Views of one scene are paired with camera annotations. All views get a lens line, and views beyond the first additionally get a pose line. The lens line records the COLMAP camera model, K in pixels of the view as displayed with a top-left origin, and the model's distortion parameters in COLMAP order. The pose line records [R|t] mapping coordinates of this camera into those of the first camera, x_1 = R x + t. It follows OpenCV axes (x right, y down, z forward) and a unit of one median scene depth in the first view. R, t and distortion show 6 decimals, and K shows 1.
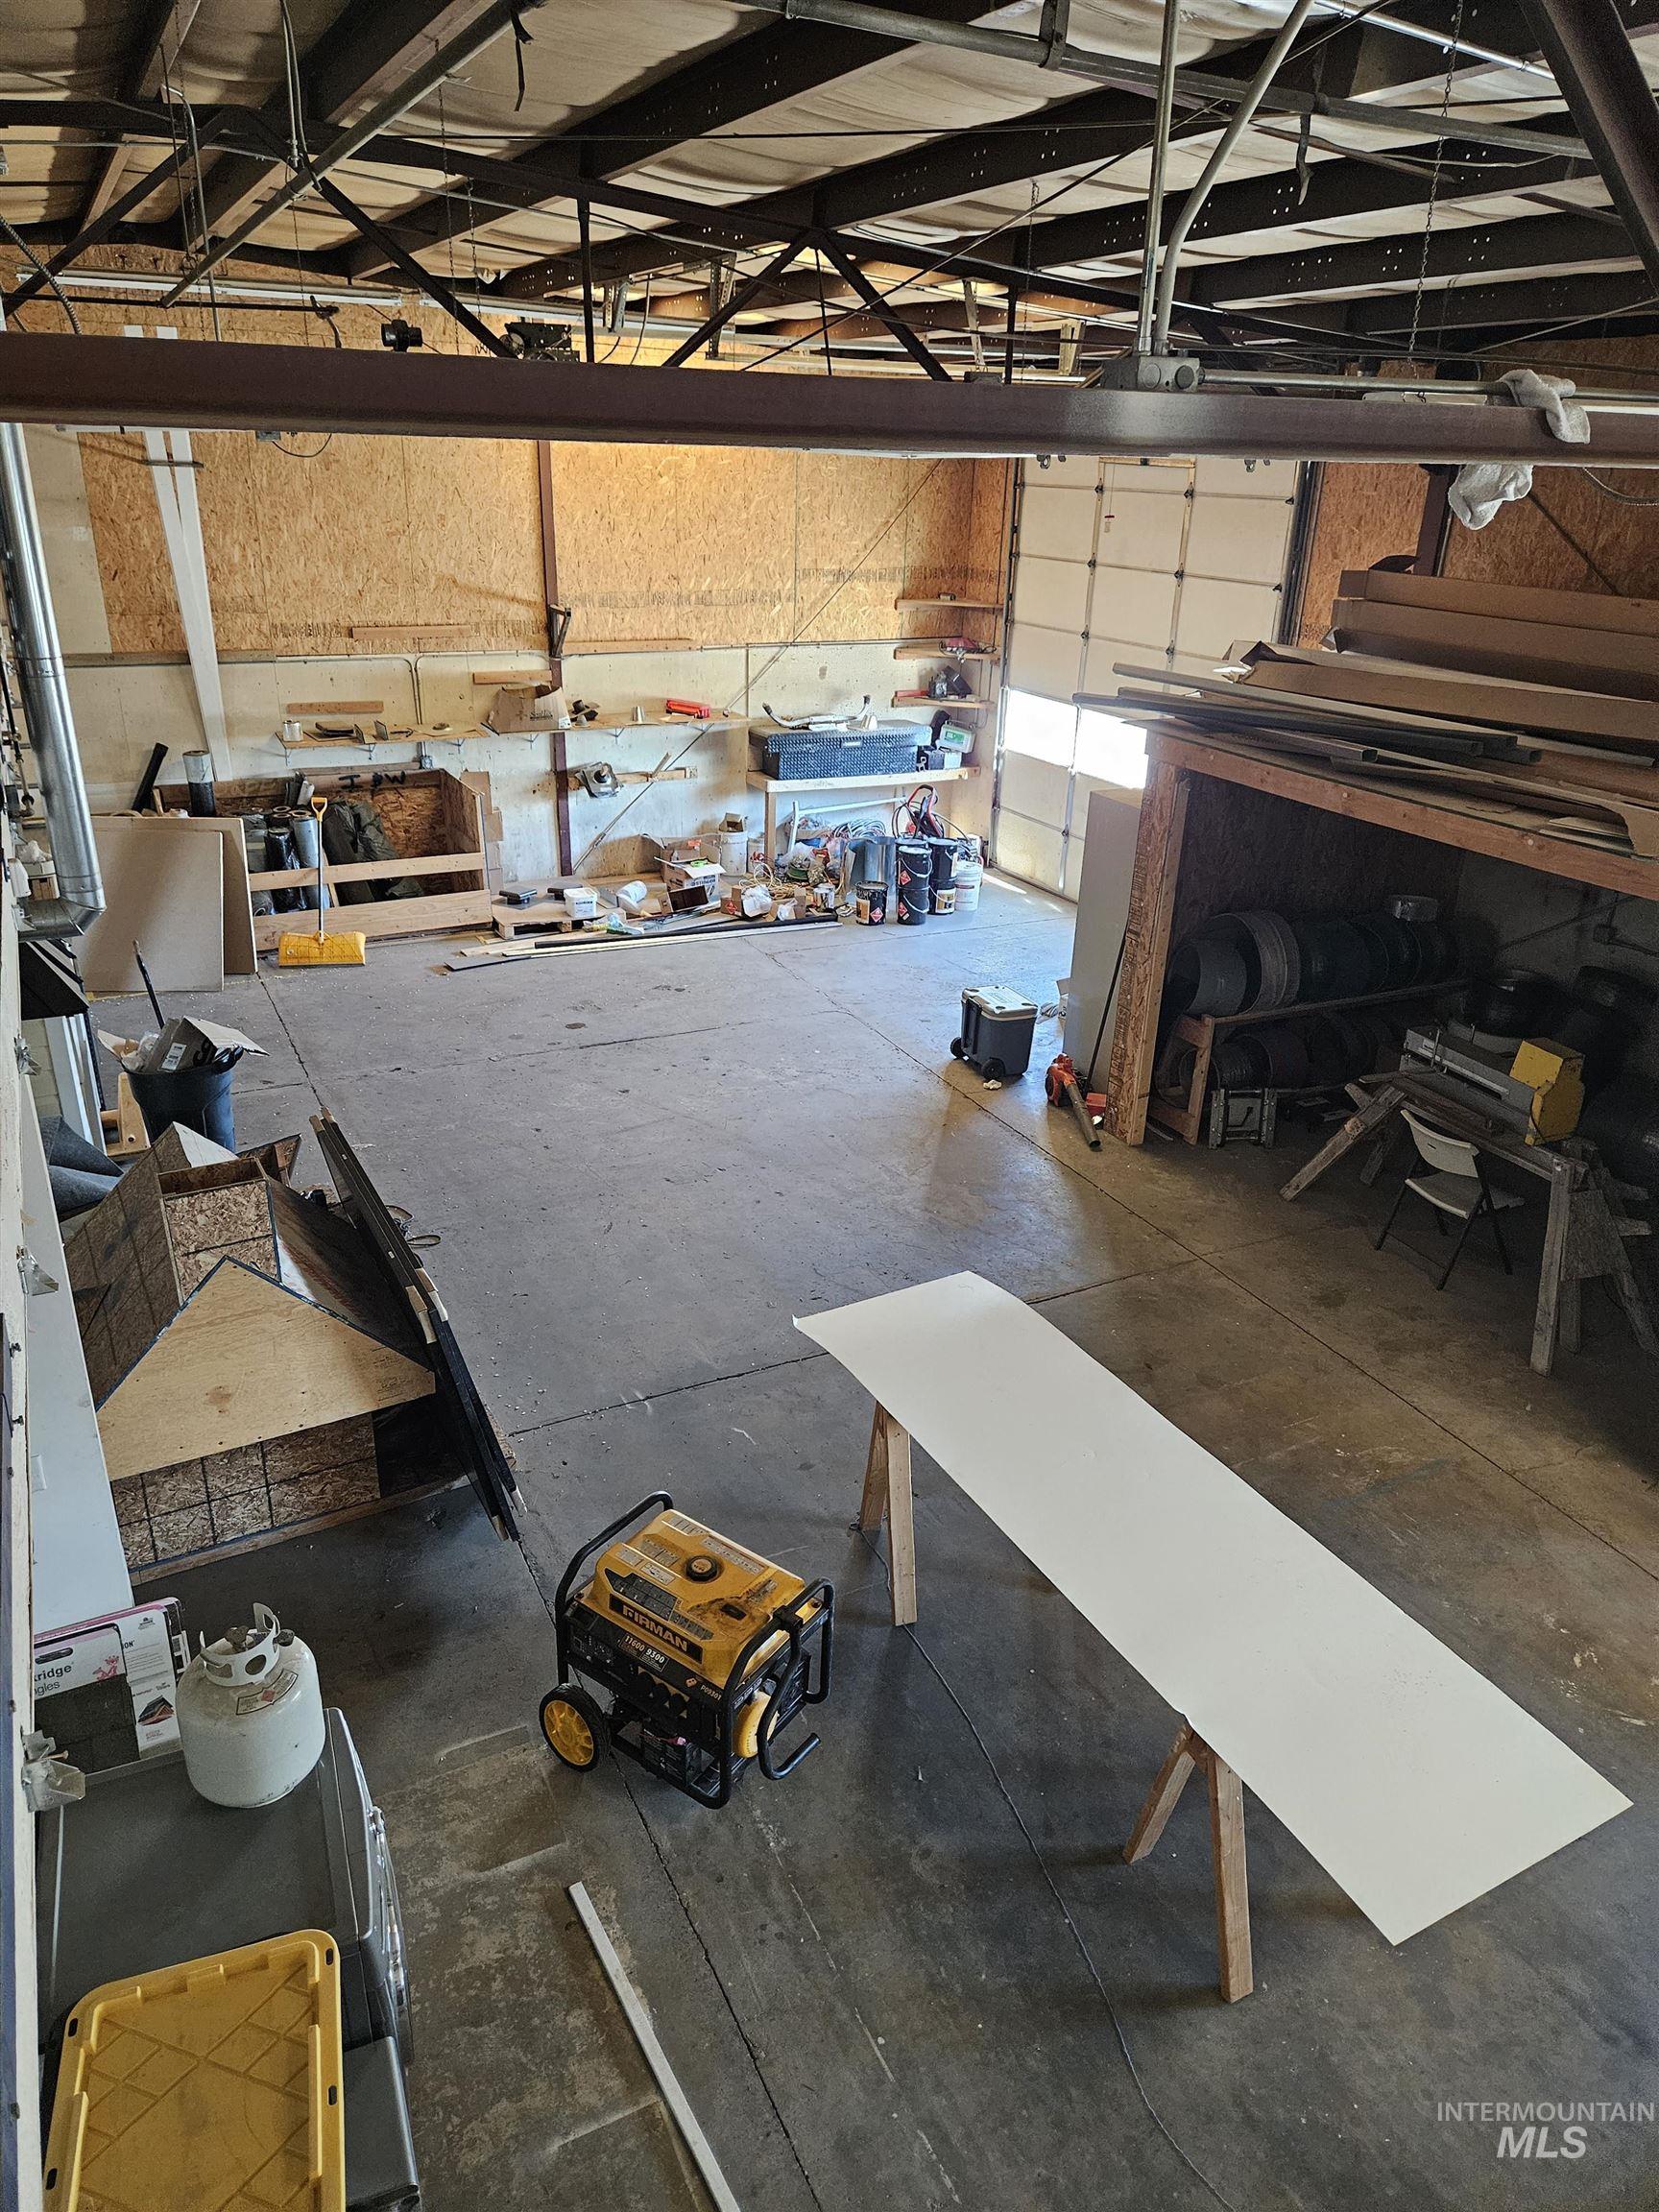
lens RADIAL K [[1495.6, 0, 829.5], [0, 1495.6, 1106.0], [0, 0, 1]] dist [0.000748, 0.000052]
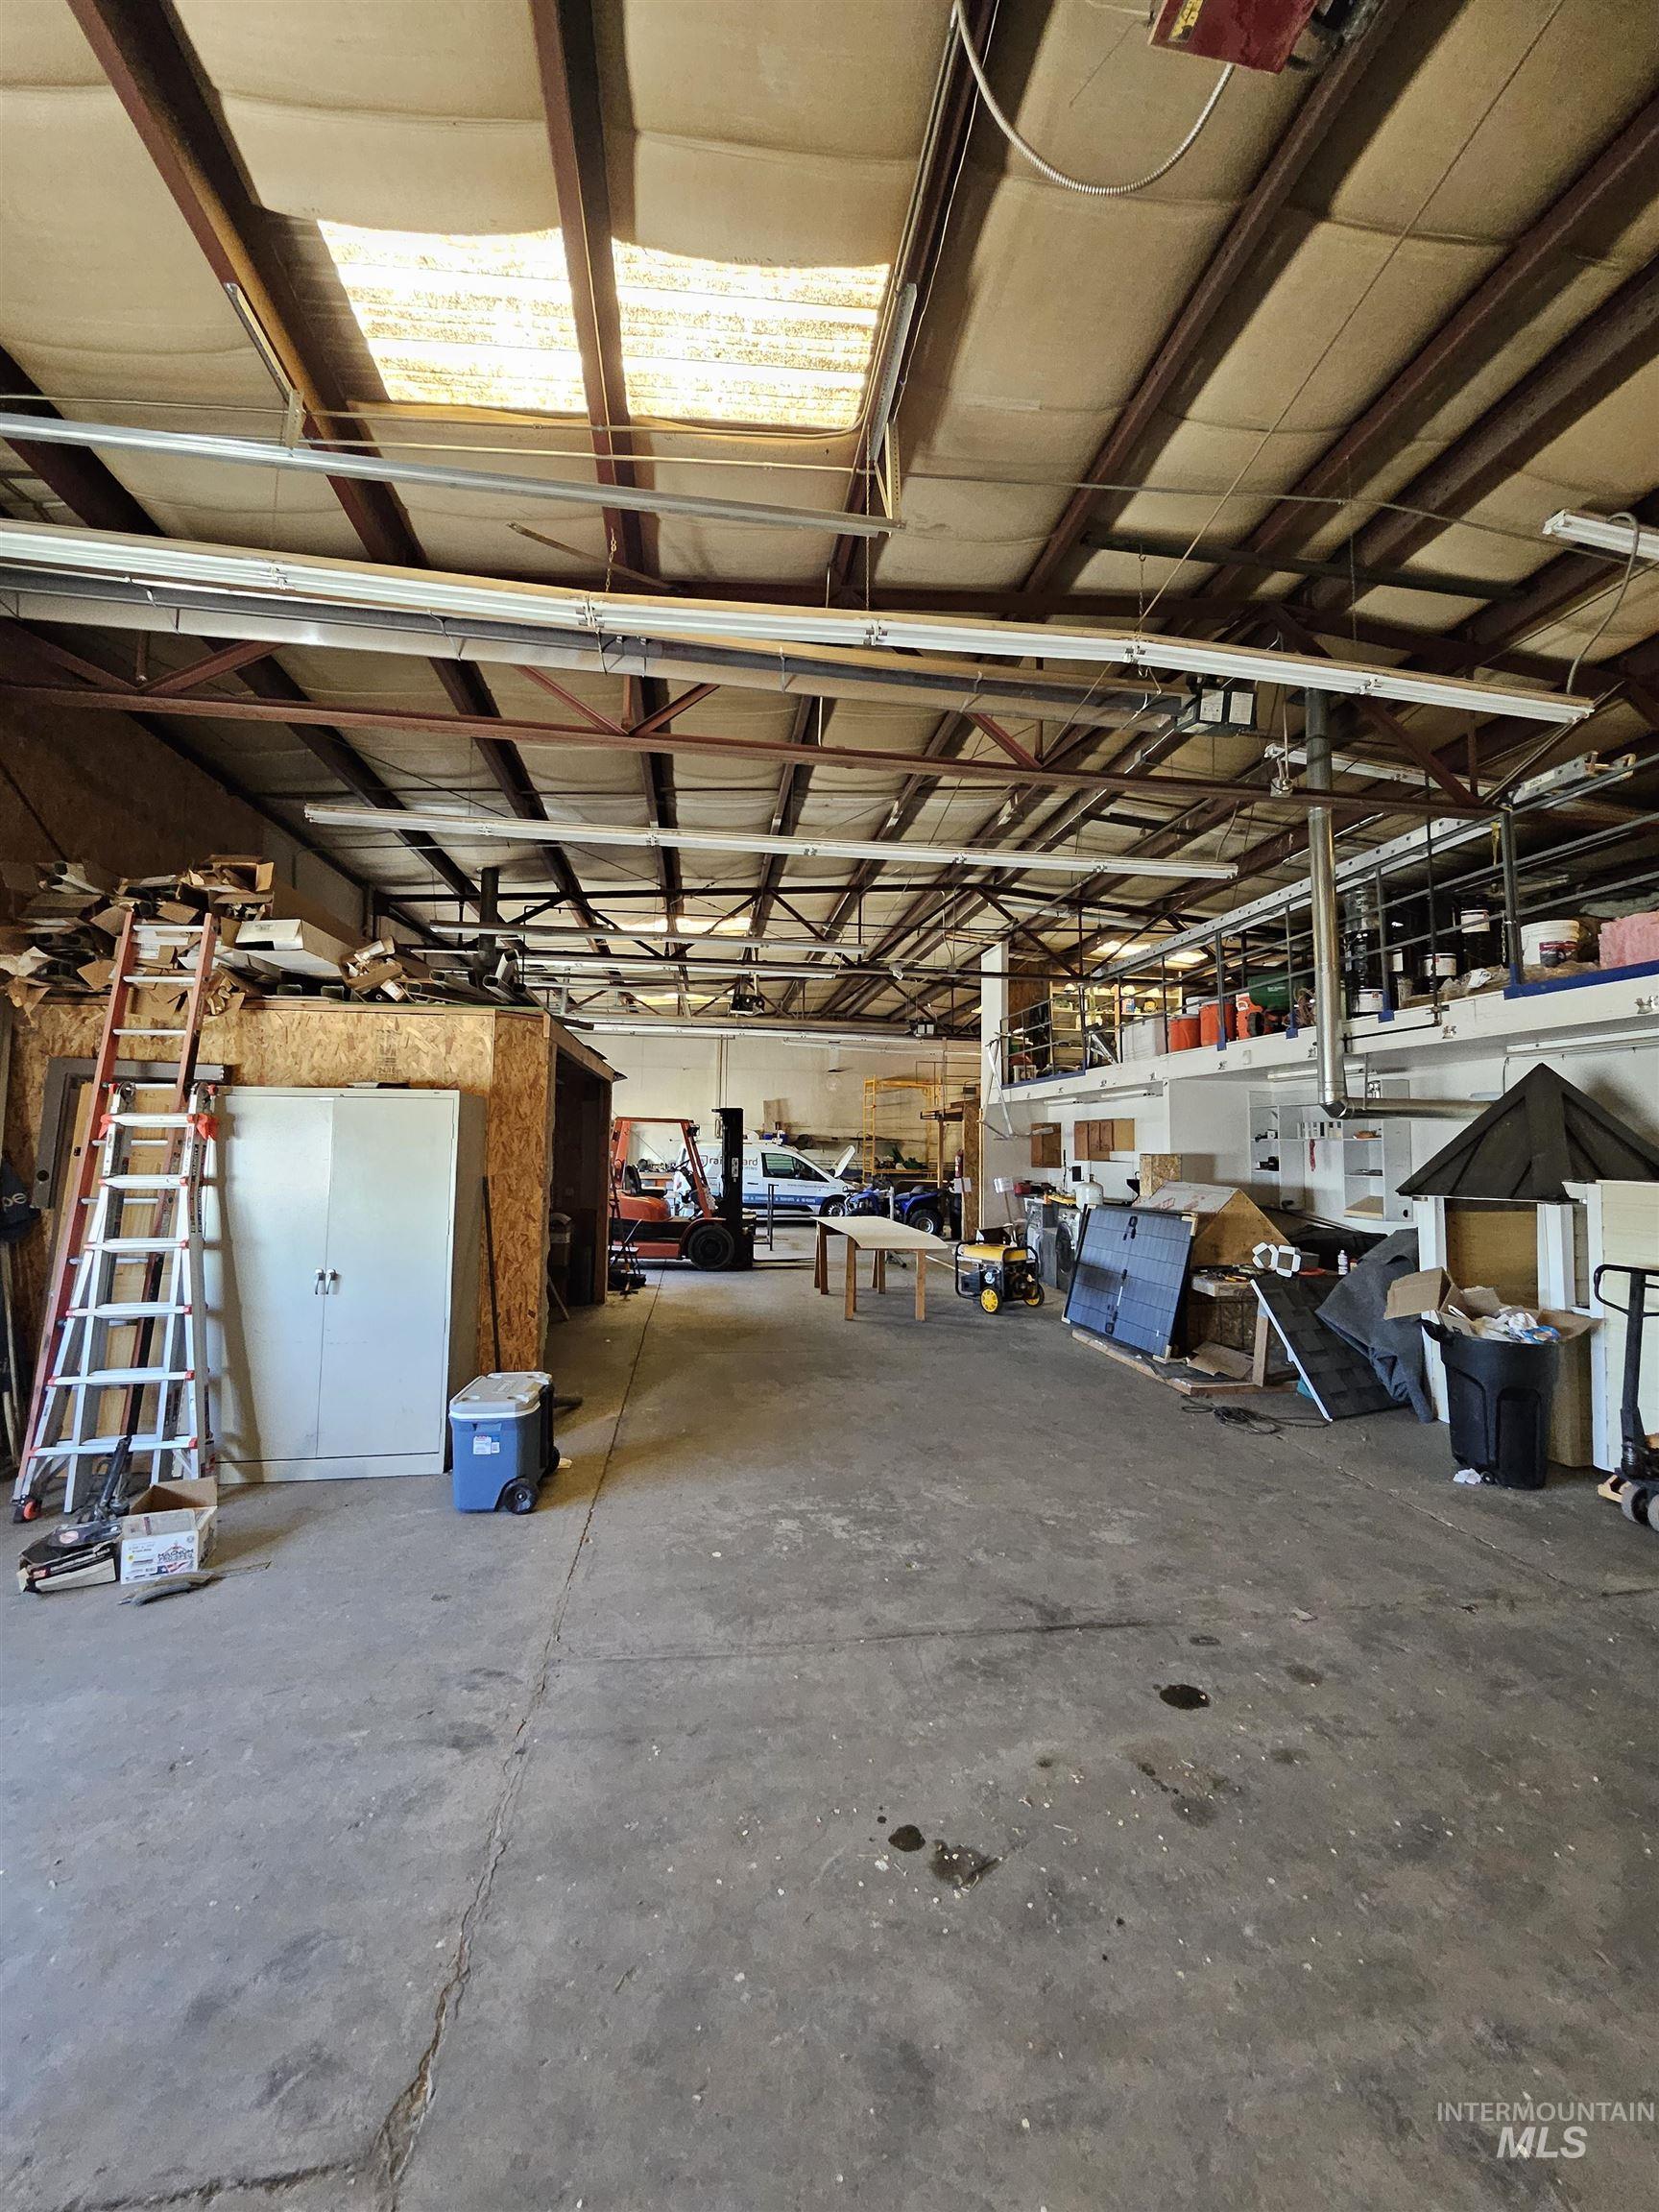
lens RADIAL K [[885.5, 0, 829.5], [0, 885.5, 1106.0], [0, 0, 1]] dist [-0.001359, -0.000518]
pose [[-0.949854, -0.030302, 0.311222, -0.148694], [0.084685, 0.933170, 0.349316, -0.309741], [-0.301008, 0.358155, -0.883809, 1.203161]]
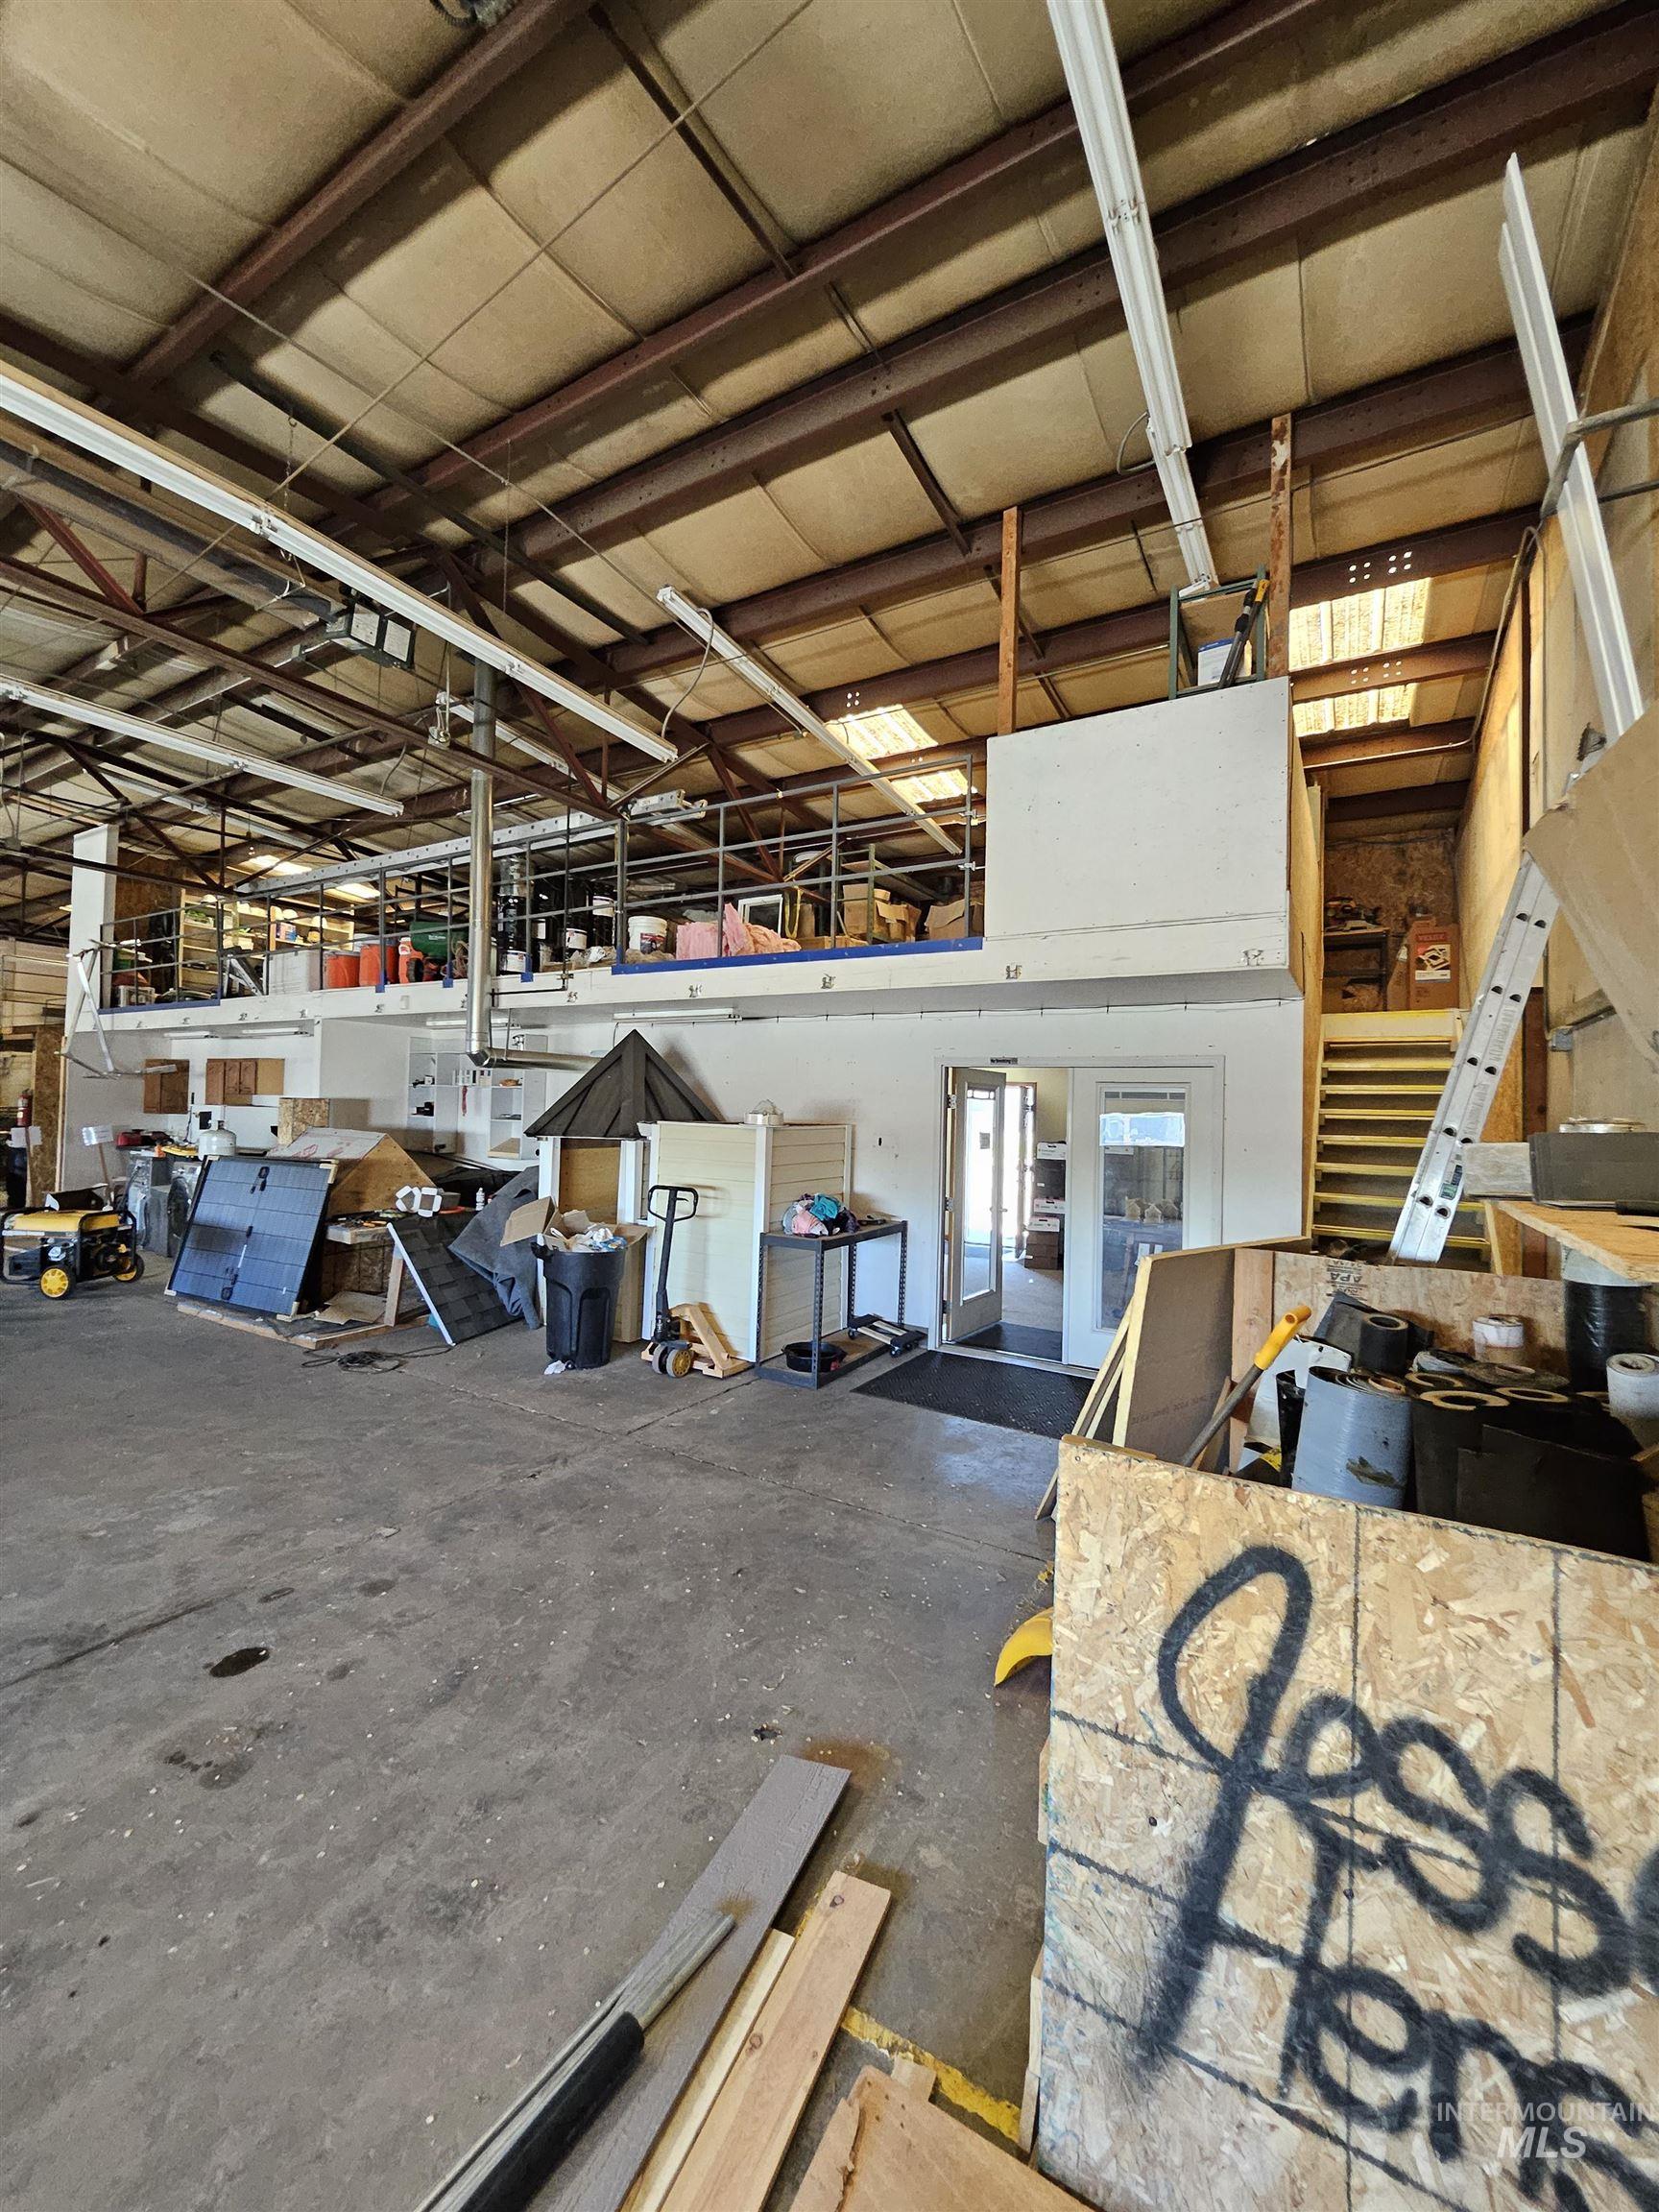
lens RADIAL K [[877.3, 0, 856.7], [0, 877.3, 1110.8], [0, 0, 1]] dist [-0.000728, -0.001007]
pose [[-0.838849, -0.052311, -0.541845, -0.175599], [-0.265890, 0.907932, 0.323978, -0.314754], [0.475011, 0.415840, -0.775527, 1.213109]]
